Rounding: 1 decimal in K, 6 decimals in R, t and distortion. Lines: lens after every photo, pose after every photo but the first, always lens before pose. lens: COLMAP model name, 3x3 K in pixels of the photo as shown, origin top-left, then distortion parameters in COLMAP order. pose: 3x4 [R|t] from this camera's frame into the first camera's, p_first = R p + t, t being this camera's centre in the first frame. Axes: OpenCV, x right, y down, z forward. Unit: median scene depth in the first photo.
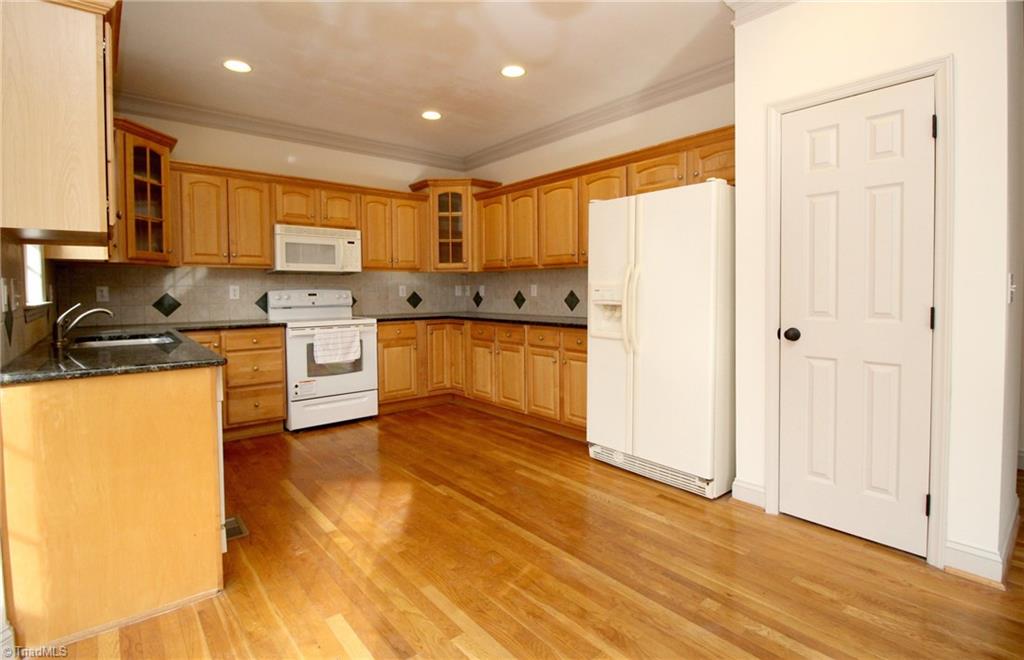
lens RADIAL K [[495.1, 0, 512.2], [0, 495.1, 303.0], [0, 0, 1]] dist [-0.002569, -0.000516]
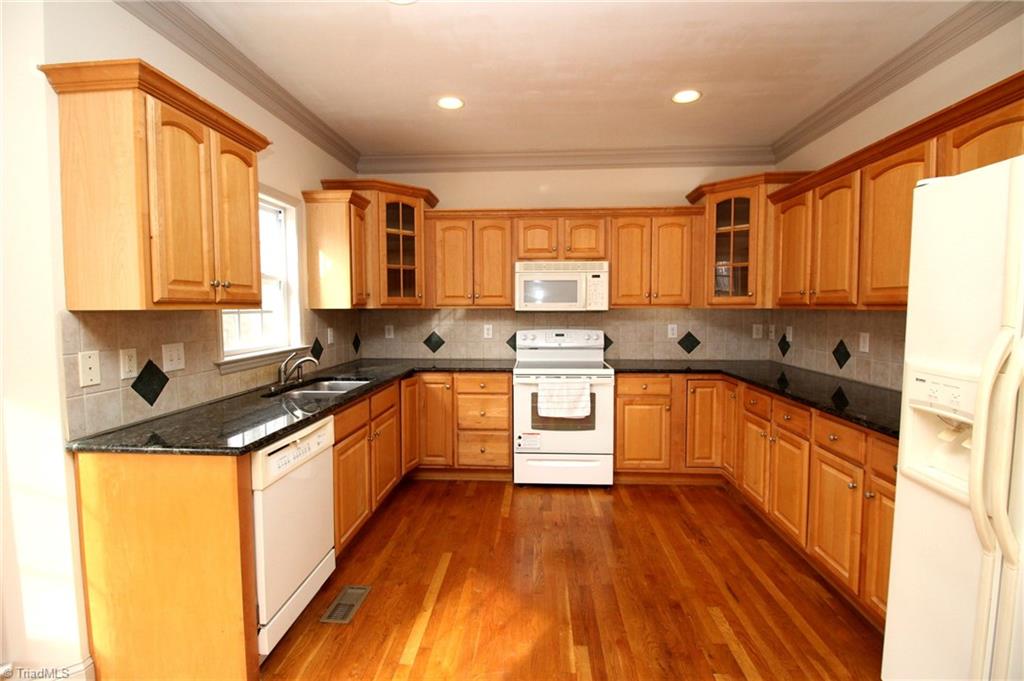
lens RADIAL K [[476.8, 0, 509.6], [0, 476.8, 334.8], [0, 0, 1]] dist [0.001652, -0.014218]
pose [[0.726284, 0.044265, -0.685968, 0.145439], [-0.019219, 0.998842, 0.044107, -0.059311], [0.687126, -0.018850, 0.726294, 0.322468]]
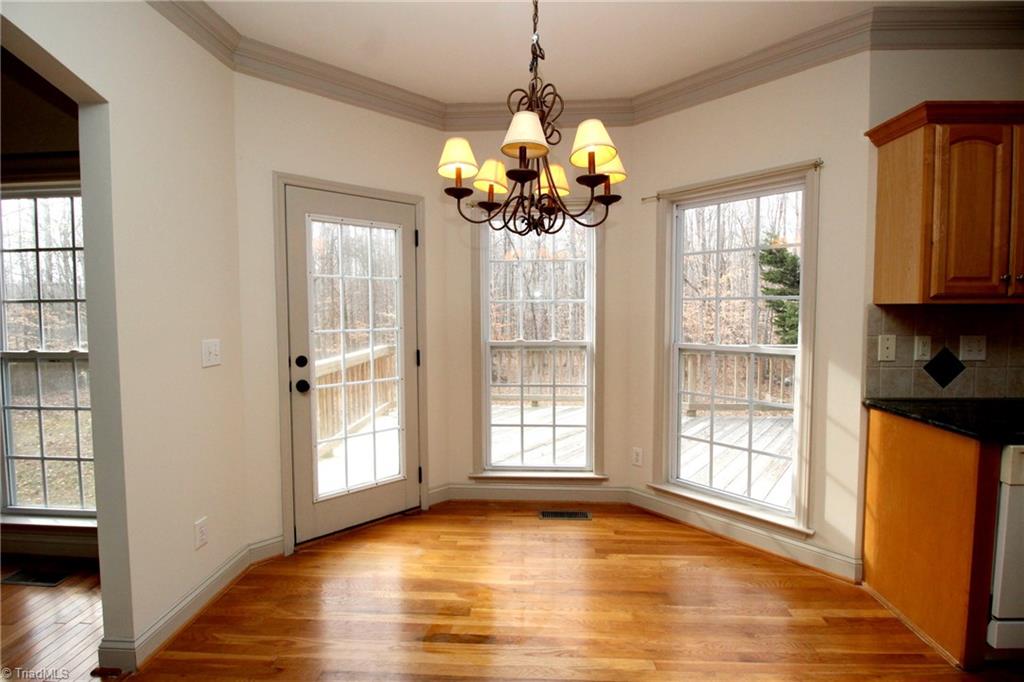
lens RADIAL K [[476.8, 0, 509.6], [0, 476.8, 335.3], [0, 0, 1]] dist [0.001652, -0.014218]
pose [[-0.680786, 0.053341, -0.730538, 0.298450], [-0.006903, 0.996833, 0.079218, -0.059798], [0.732450, 0.058974, -0.678262, 0.425315]]
